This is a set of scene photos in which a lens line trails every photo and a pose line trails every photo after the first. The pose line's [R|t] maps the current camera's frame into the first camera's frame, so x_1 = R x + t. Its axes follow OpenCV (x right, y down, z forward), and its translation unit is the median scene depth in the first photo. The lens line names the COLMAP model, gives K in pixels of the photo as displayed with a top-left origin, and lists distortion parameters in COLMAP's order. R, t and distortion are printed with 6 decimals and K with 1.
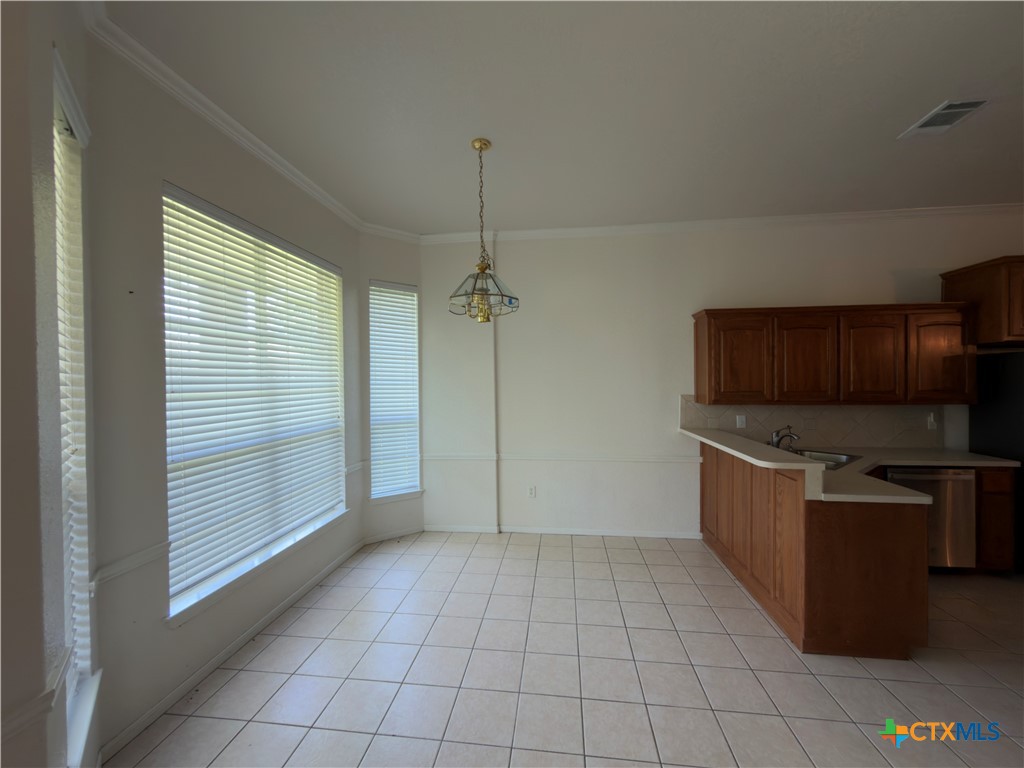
lens RADIAL K [[412.7, 0, 508.0], [0, 412.7, 377.7], [0, 0, 1]] dist [-0.004143, -0.001135]
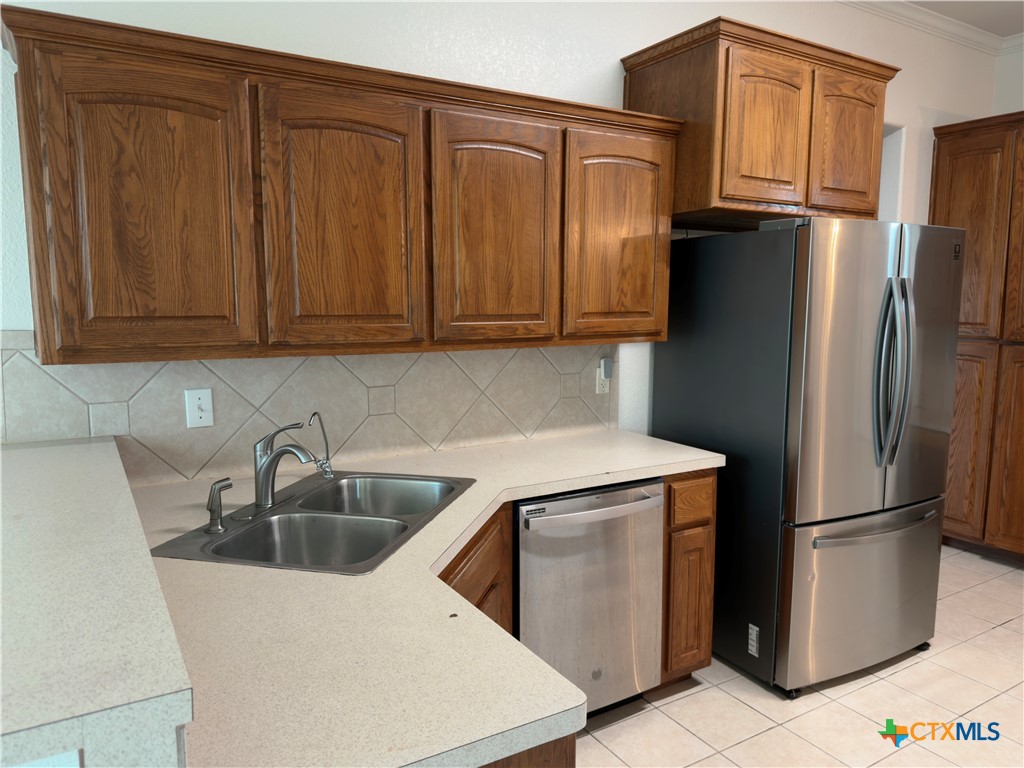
lens RADIAL K [[723.4, 0, 510.9], [0, 723.4, 386.8], [0, 0, 1]] dist [-0.007735, -0.015083]
pose [[0.782750, -0.061104, 0.619330, 0.410856], [-0.009149, 0.993931, 0.109626, 0.022575], [-0.622269, -0.091476, 0.777440, 0.393585]]
